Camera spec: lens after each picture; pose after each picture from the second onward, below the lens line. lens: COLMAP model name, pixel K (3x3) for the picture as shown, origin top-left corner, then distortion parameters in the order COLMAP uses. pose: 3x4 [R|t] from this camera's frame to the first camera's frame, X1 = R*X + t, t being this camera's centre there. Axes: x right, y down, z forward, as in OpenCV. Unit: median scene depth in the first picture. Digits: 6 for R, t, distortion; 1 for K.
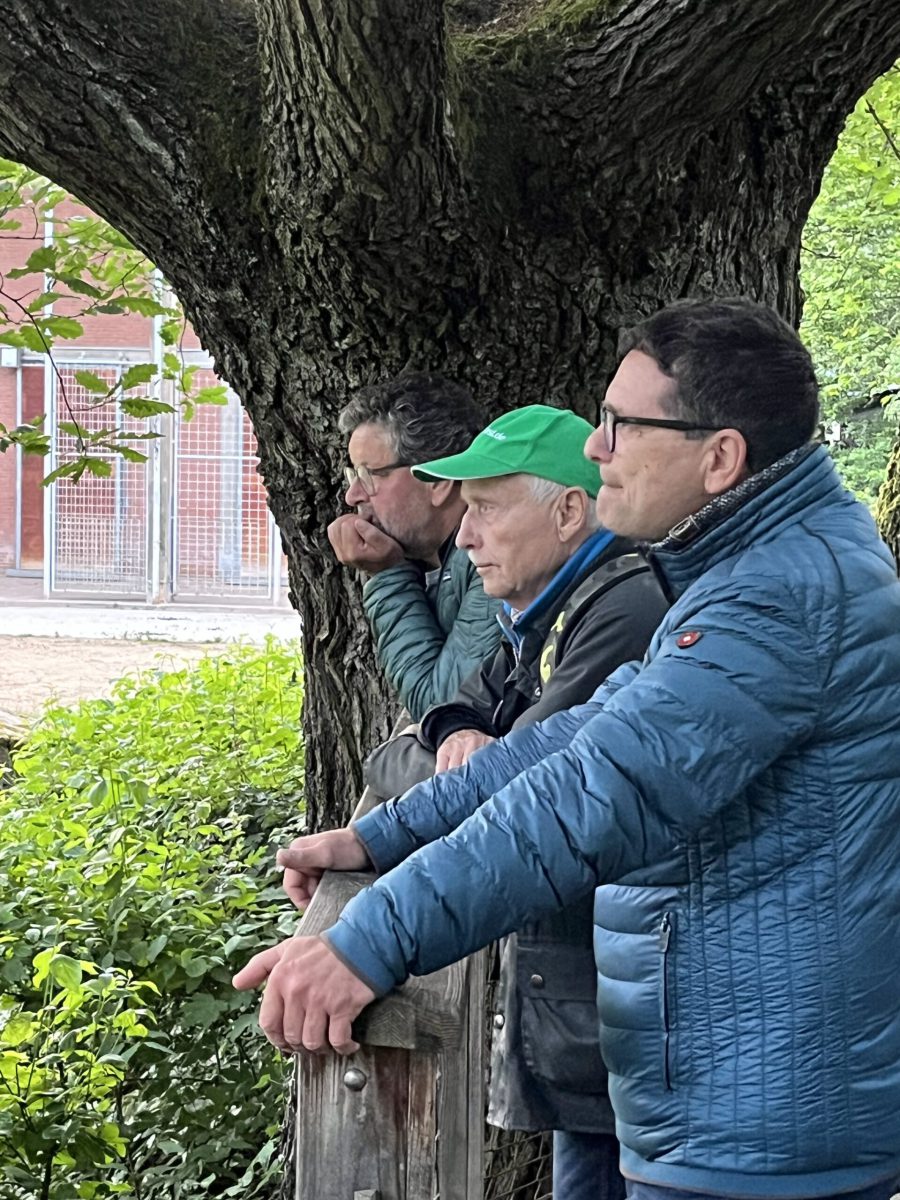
lens RADIAL K [[2311.9, 0, 450.2], [0, 2311.9, 599.7], [0, 0, 1]] dist [0.017269, 0.000000]
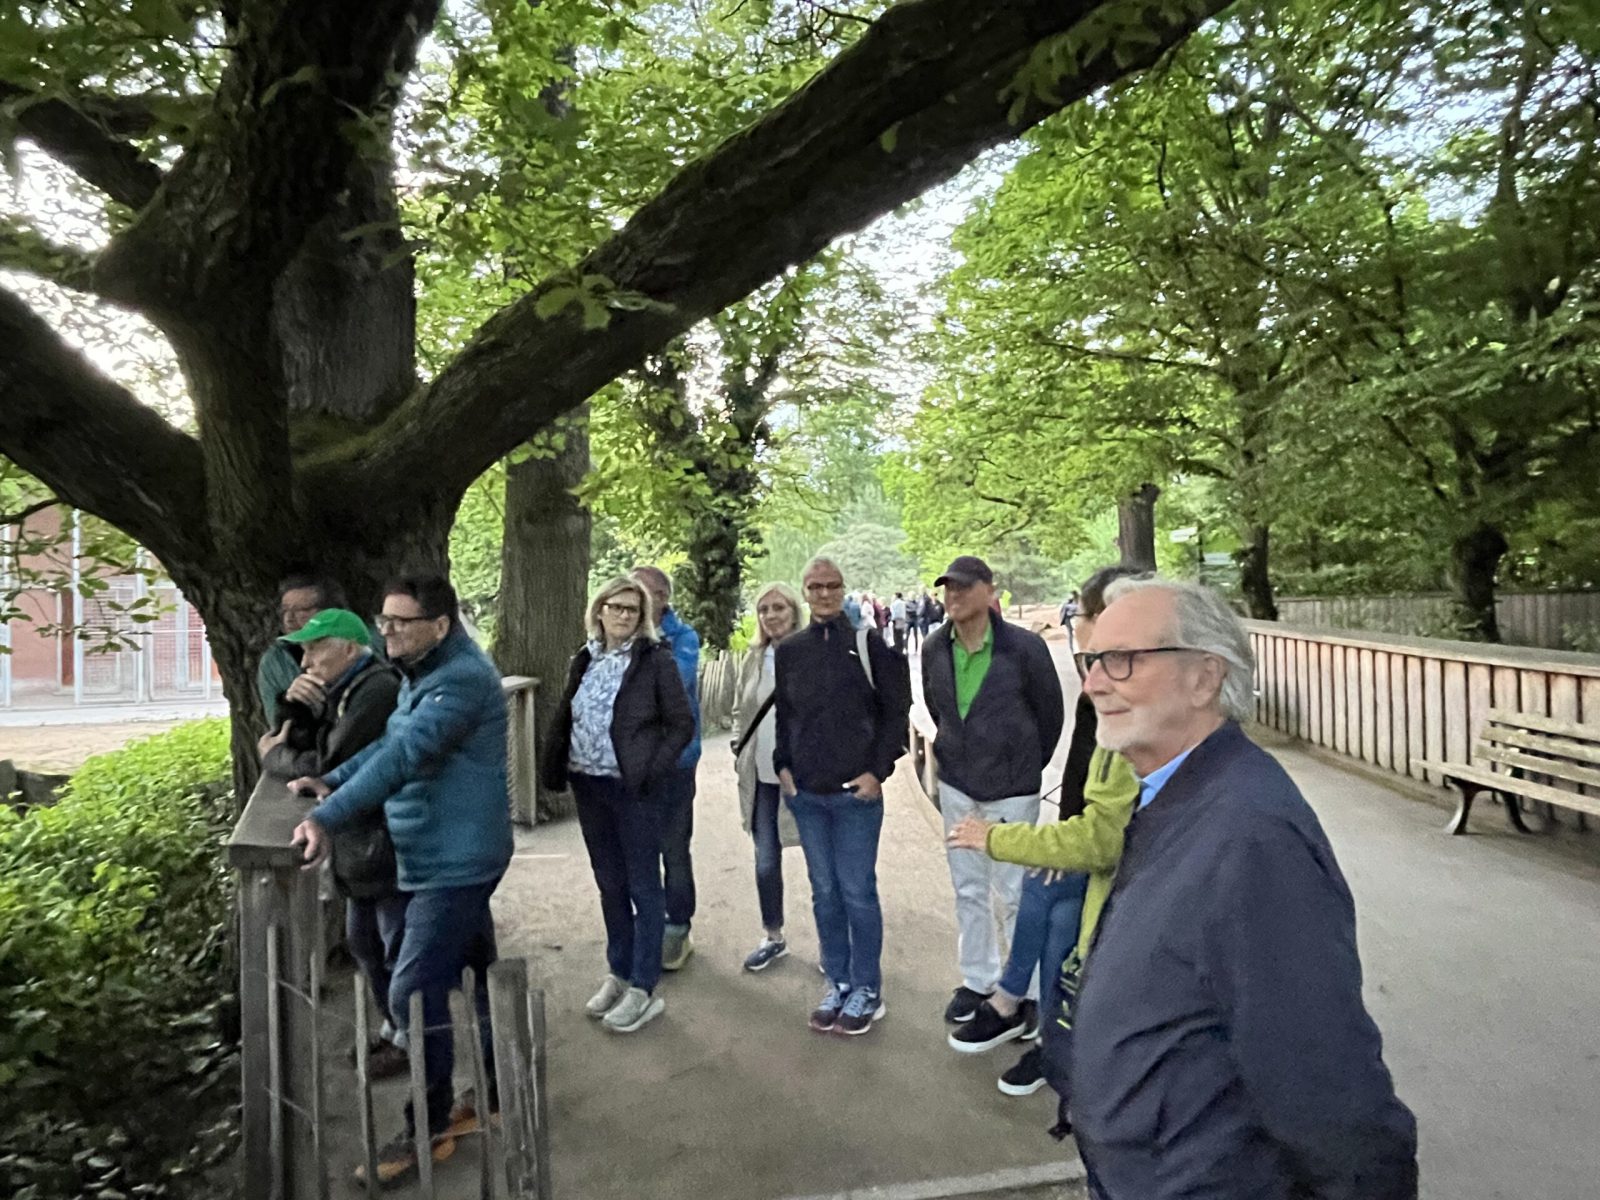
lens RADIAL K [[946.5, 0, 799.9], [0, 946.5, 588.2], [0, 0, 1]] dist [-0.008829, -0.001648]
pose [[0.882178, -0.028633, 0.470044, -0.000774], [0.070534, 0.994924, -0.071773, 0.002260], [-0.465603, 0.096471, 0.879720, -0.109166]]
